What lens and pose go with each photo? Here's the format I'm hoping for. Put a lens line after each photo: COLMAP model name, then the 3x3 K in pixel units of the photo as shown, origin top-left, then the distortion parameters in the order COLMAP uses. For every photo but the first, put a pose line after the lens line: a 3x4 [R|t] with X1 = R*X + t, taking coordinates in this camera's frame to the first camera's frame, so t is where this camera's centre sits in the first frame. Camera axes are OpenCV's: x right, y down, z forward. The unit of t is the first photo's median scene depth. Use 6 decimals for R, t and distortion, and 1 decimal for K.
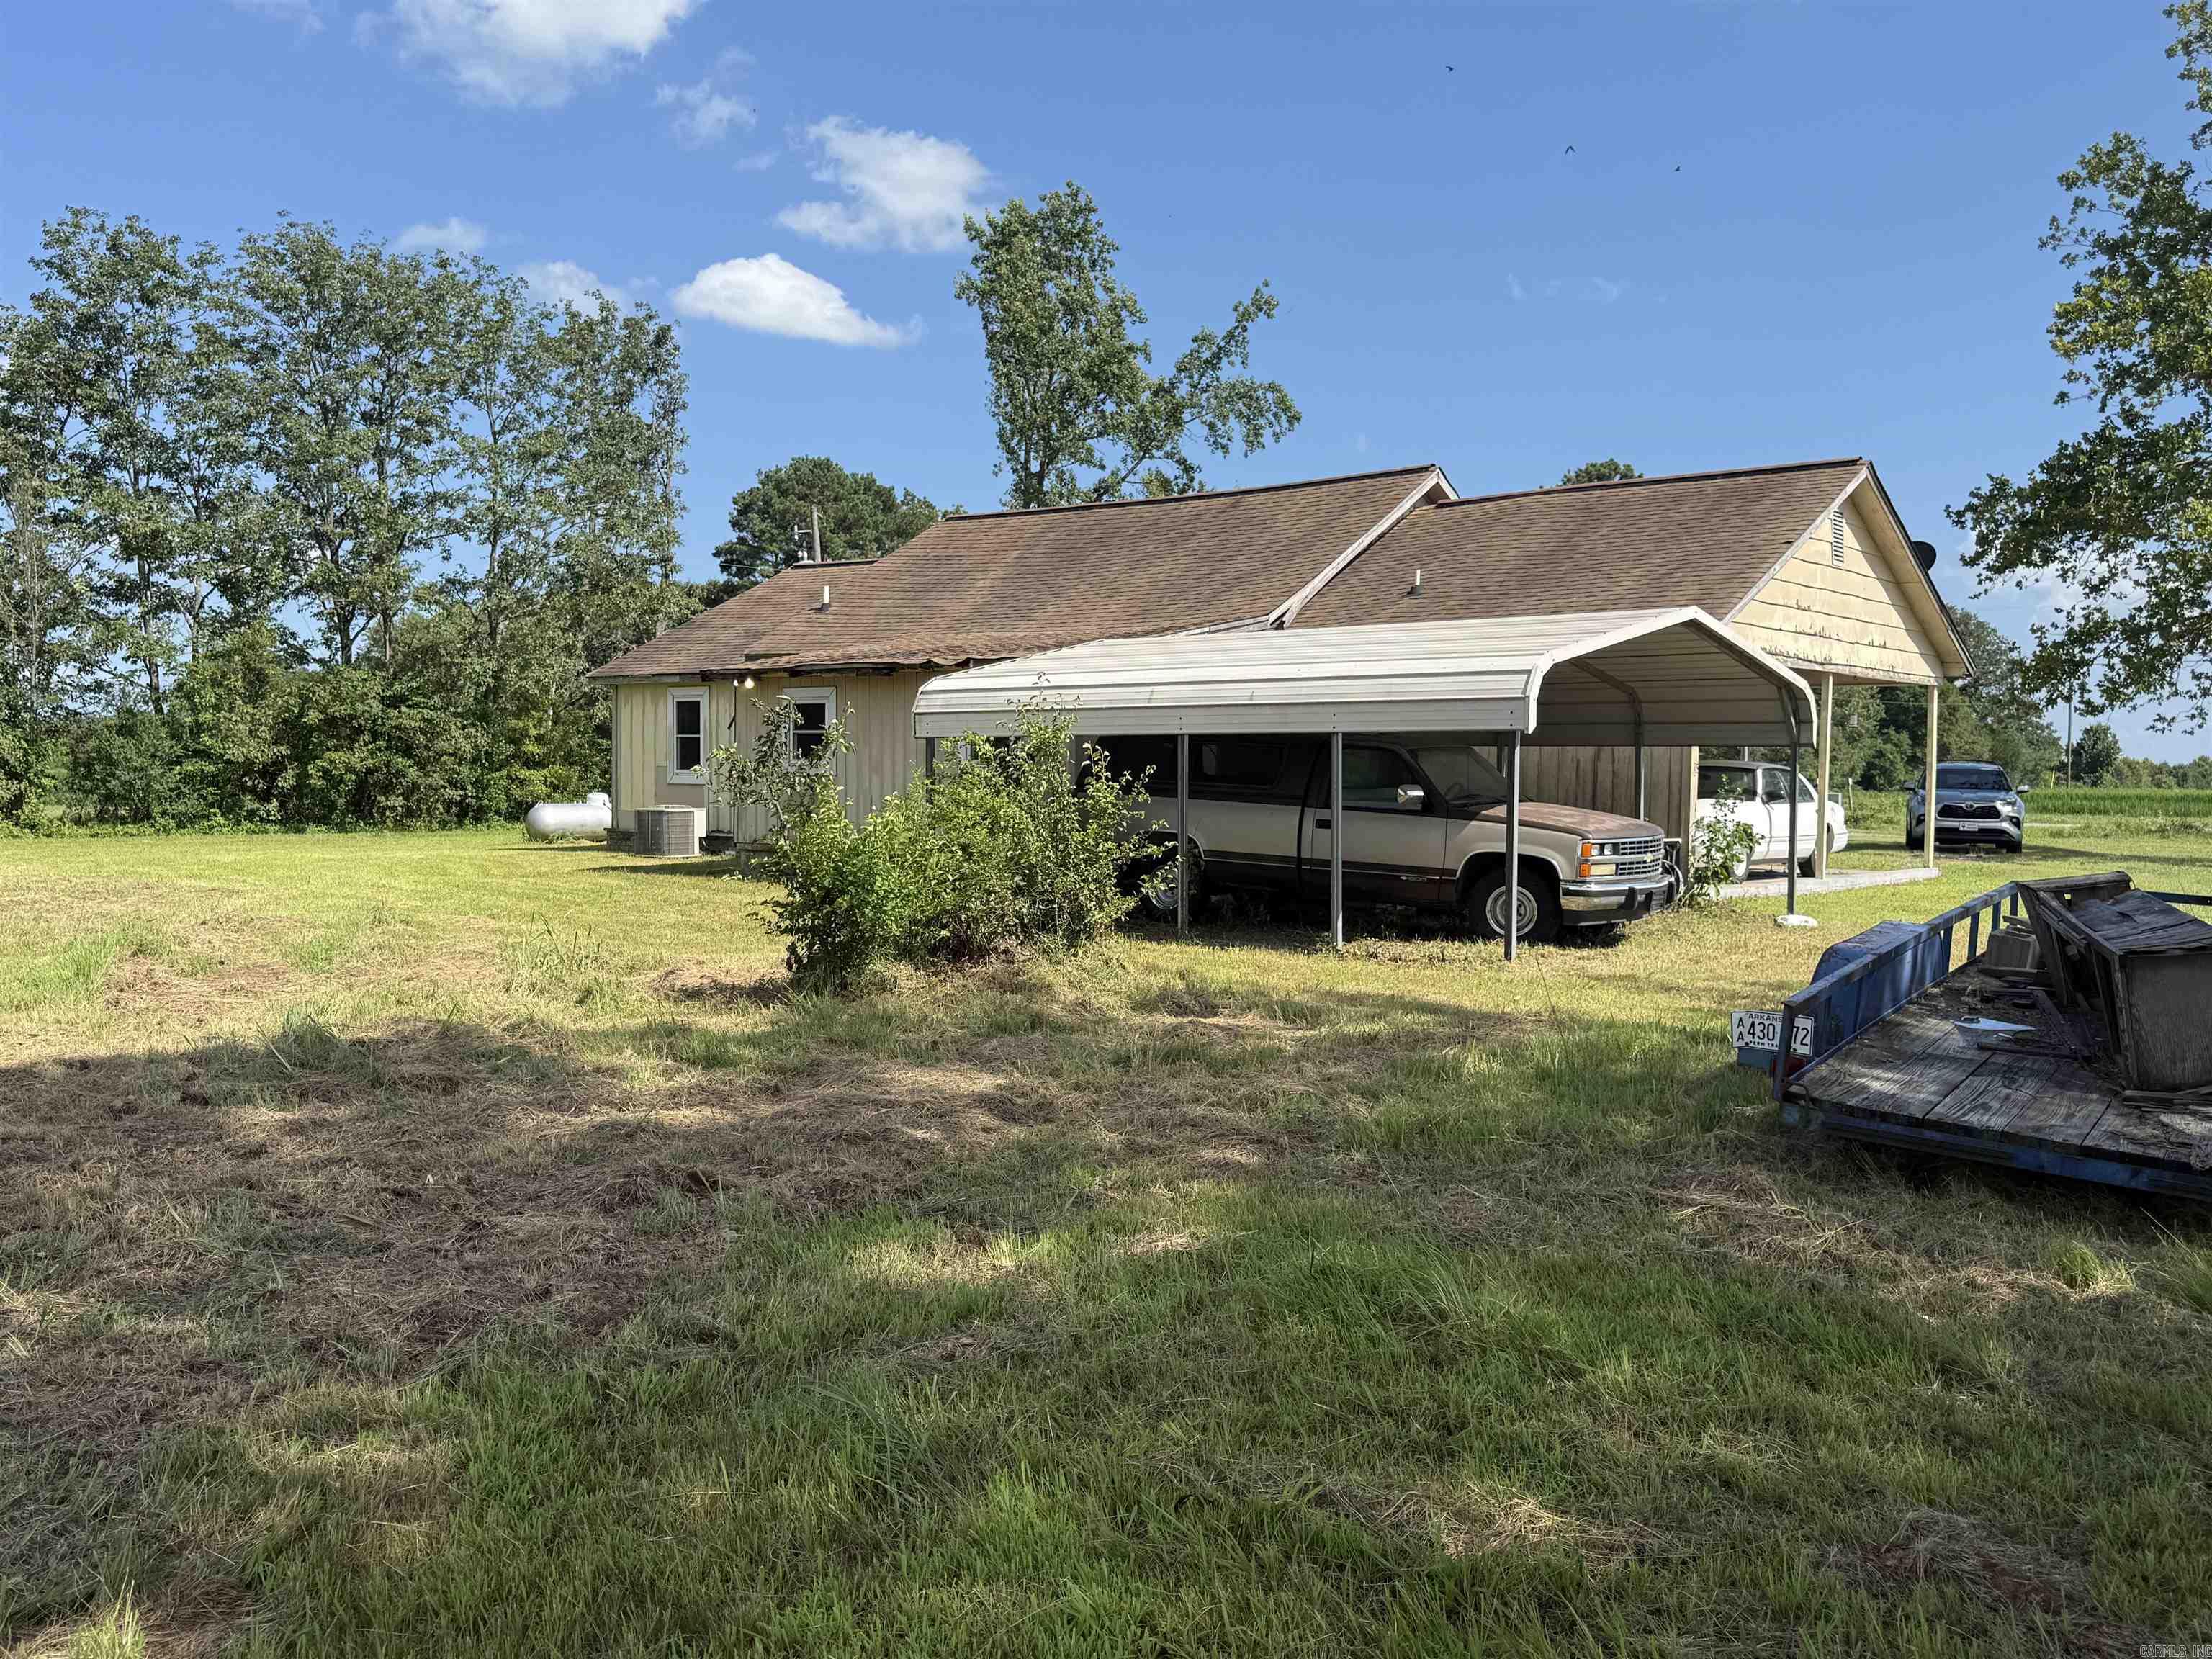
lens RADIAL K [[1859.3, 0, 1059.0], [0, 1859.3, 844.9], [0, 0, 1]] dist [0.122992, -0.206672]
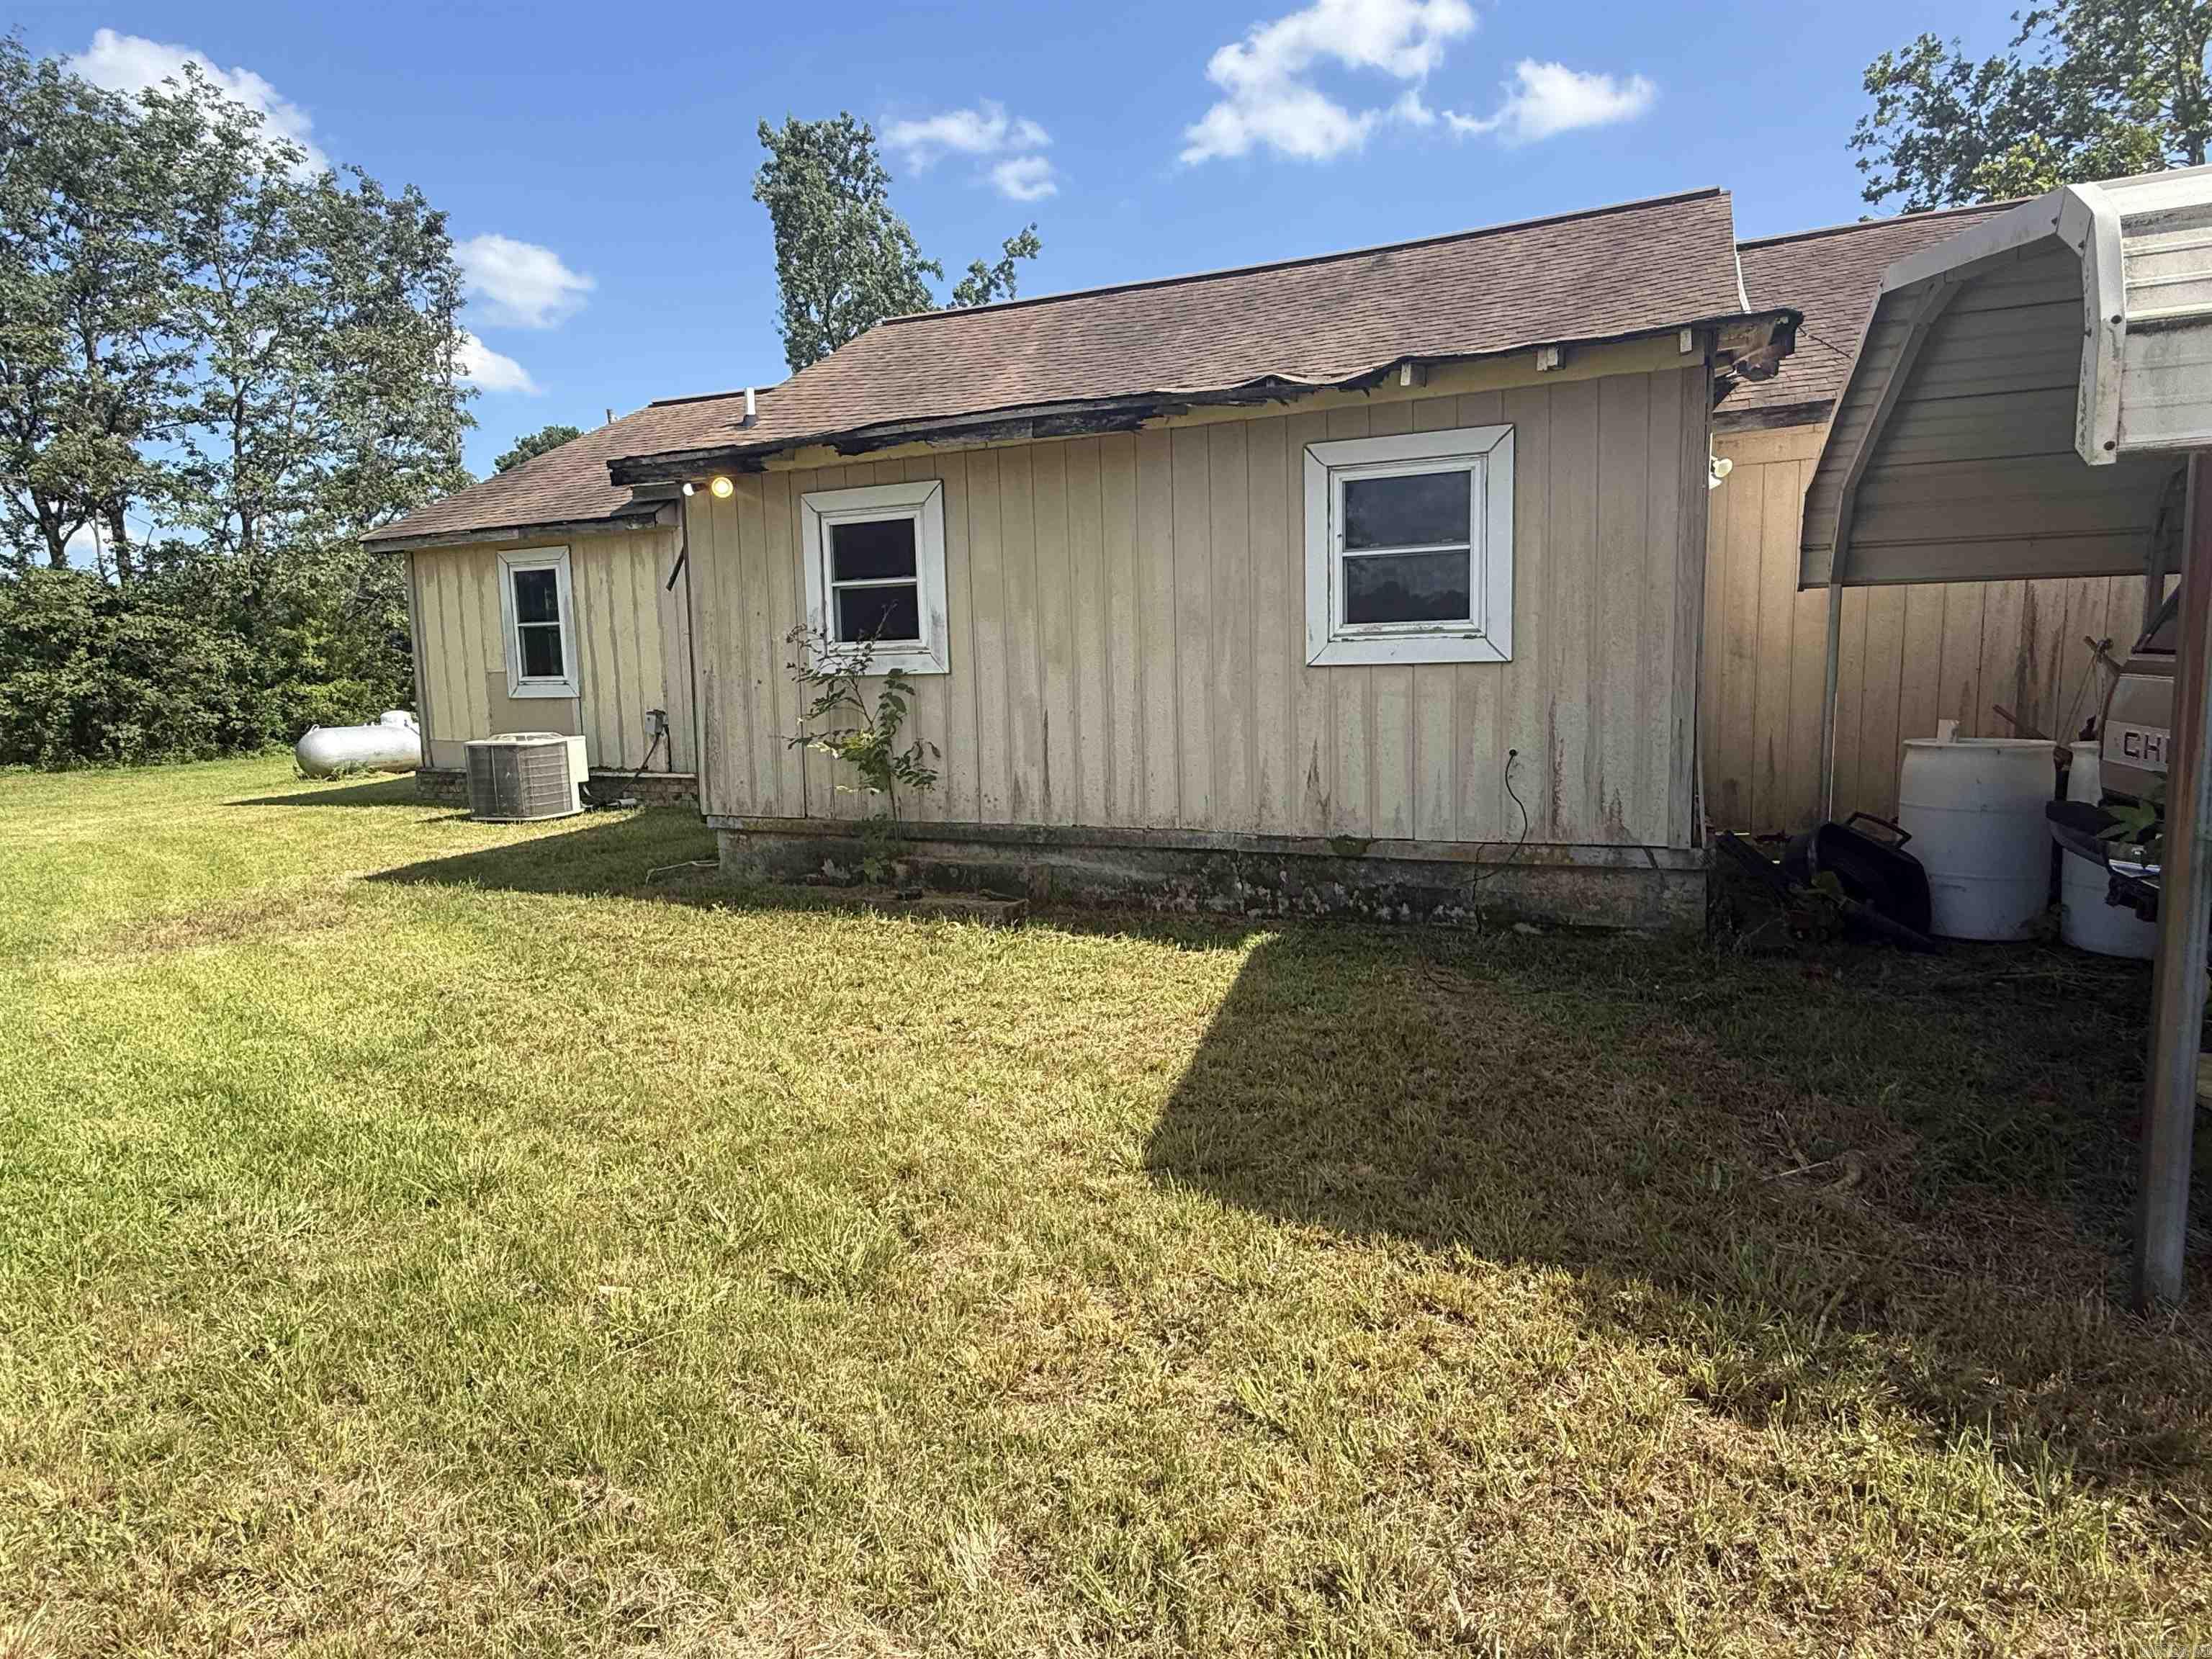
lens RADIAL K [[1203.8, 0, 1099.4], [0, 1203.8, 814.5], [0, 0, 1]] dist [0.002310, -0.000741]
pose [[0.960147, -0.065699, 0.271664, -0.088151], [0.043188, 0.995181, 0.088034, -0.014234], [-0.276139, -0.072792, 0.958357, 0.366073]]
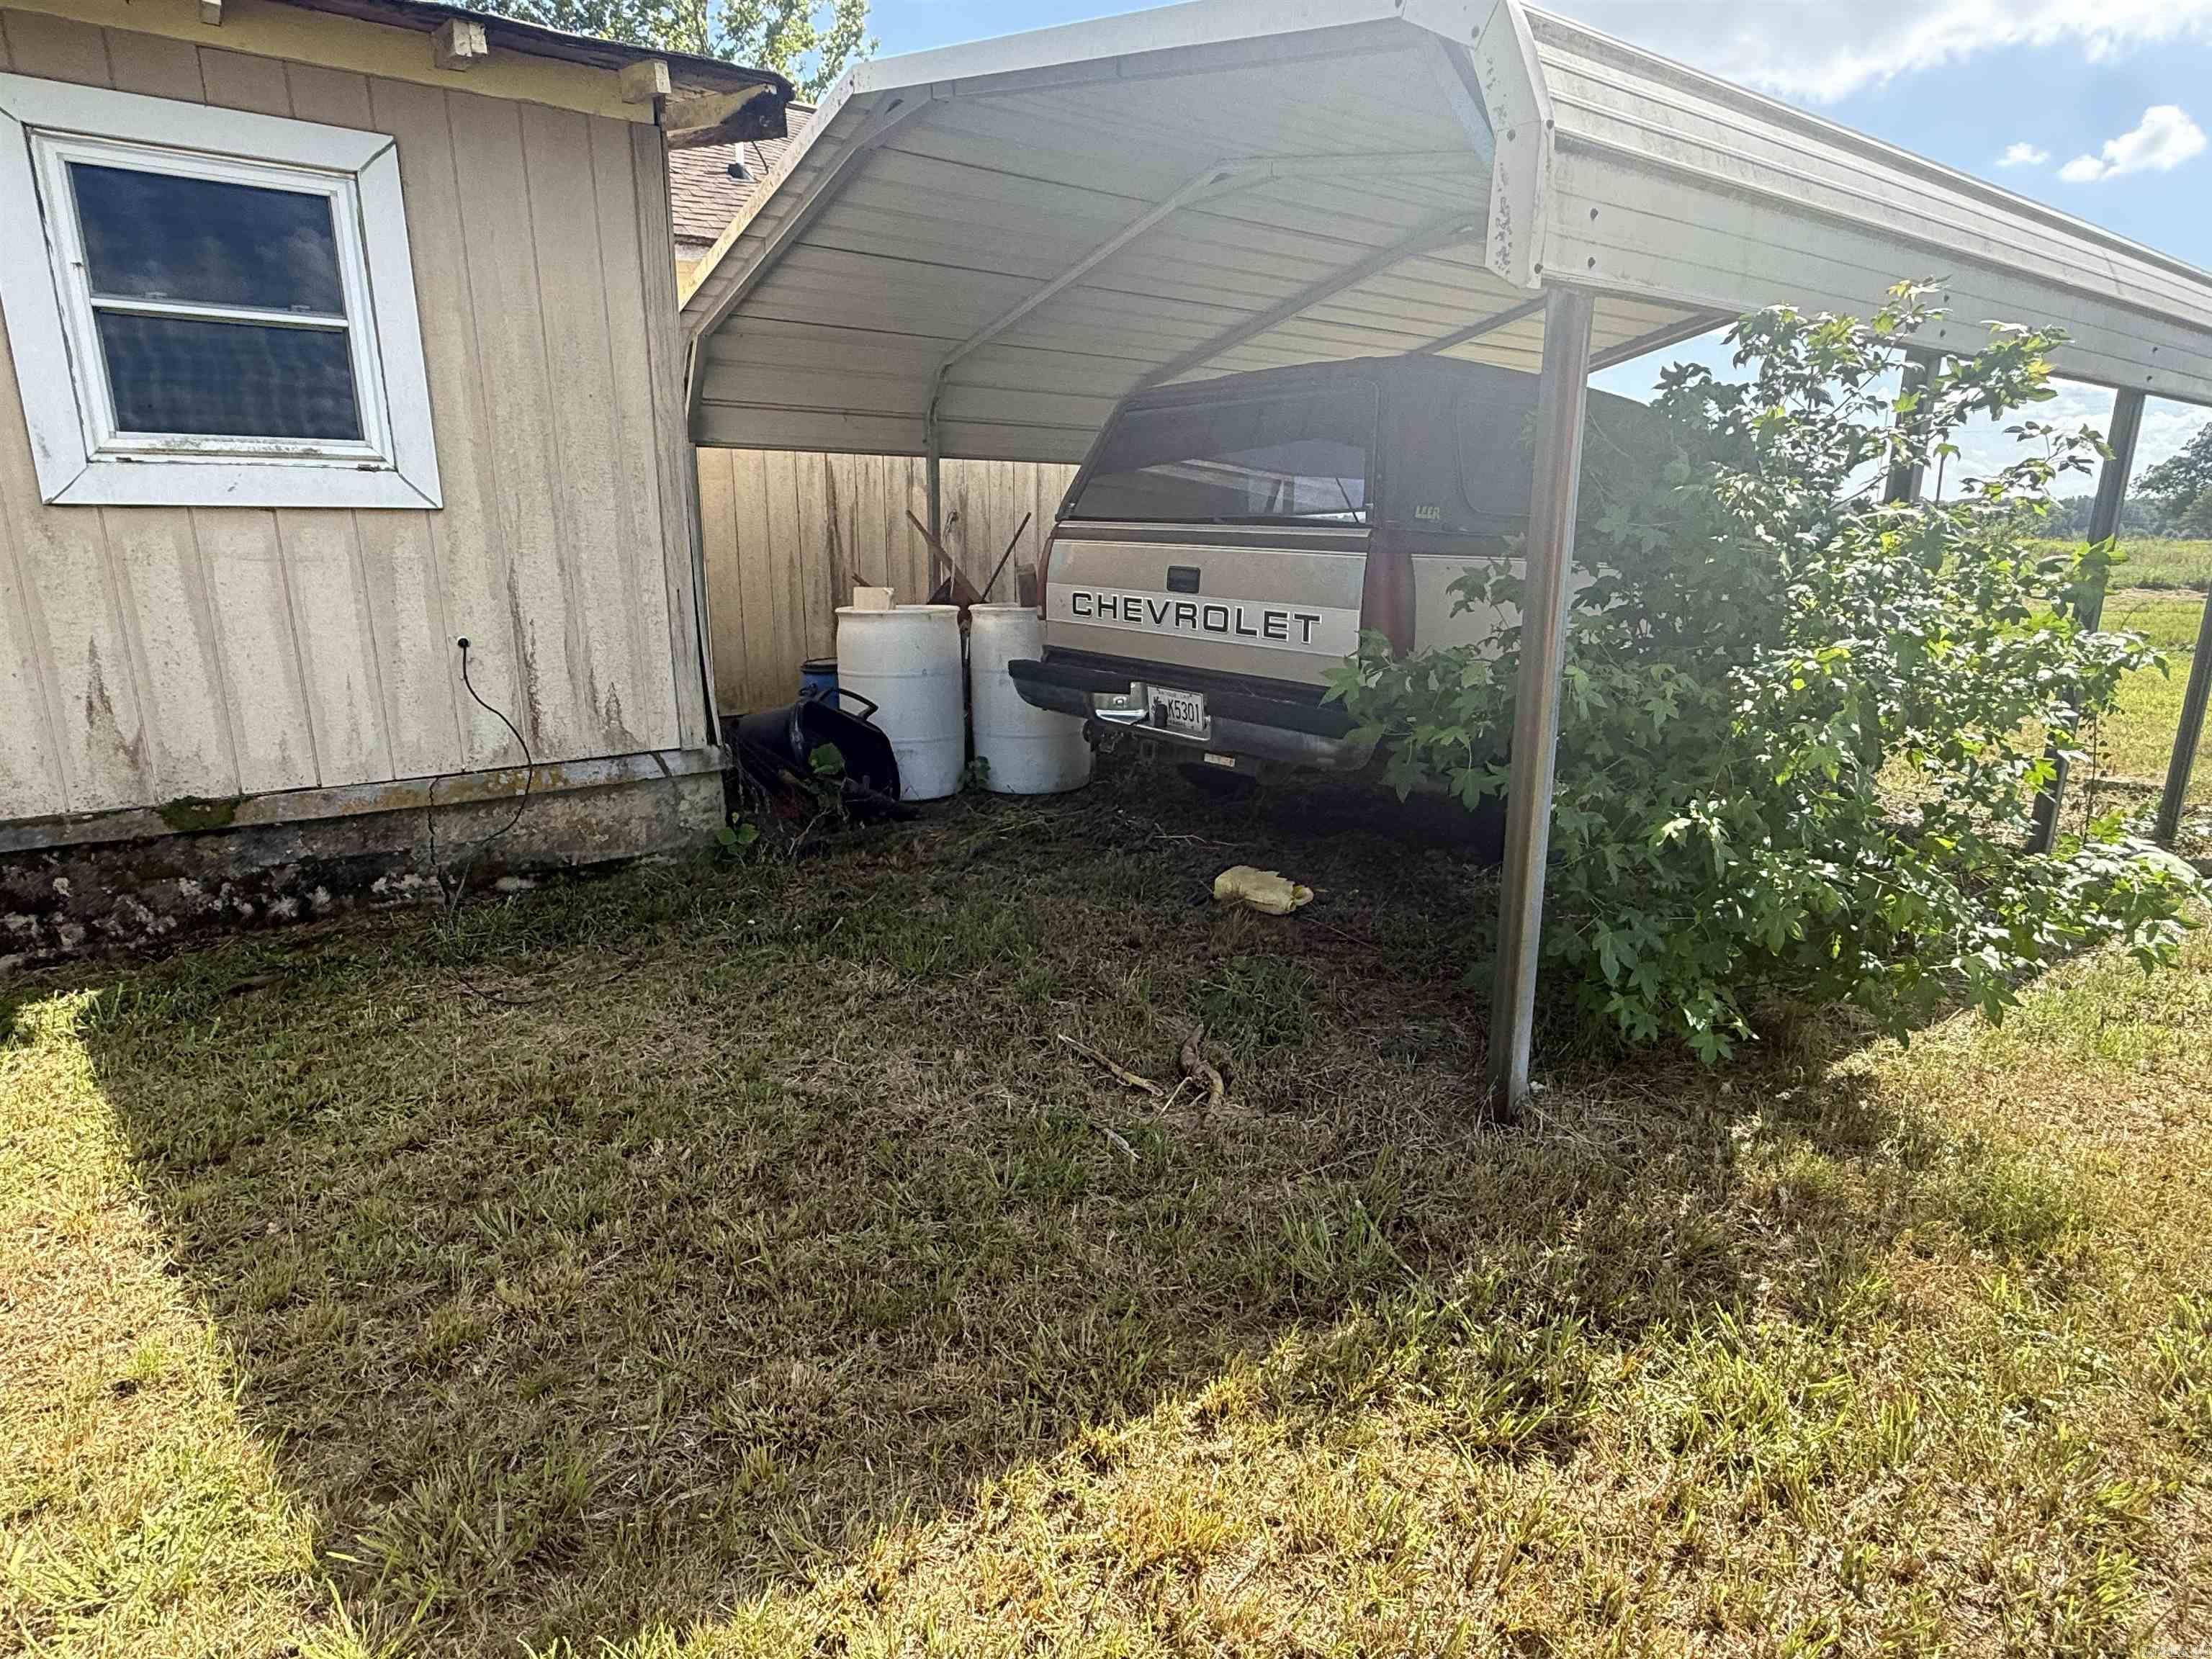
lens RADIAL K [[1202.9, 0, 1104.5], [0, 1202.9, 826.3], [0, 0, 1]] dist [-0.000467, 0.000199]
pose [[0.240201, -0.239168, 0.940799, -0.086689], [0.036490, 0.970713, 0.237456, -0.013851], [-0.970037, -0.022707, 0.241894, 0.409763]]
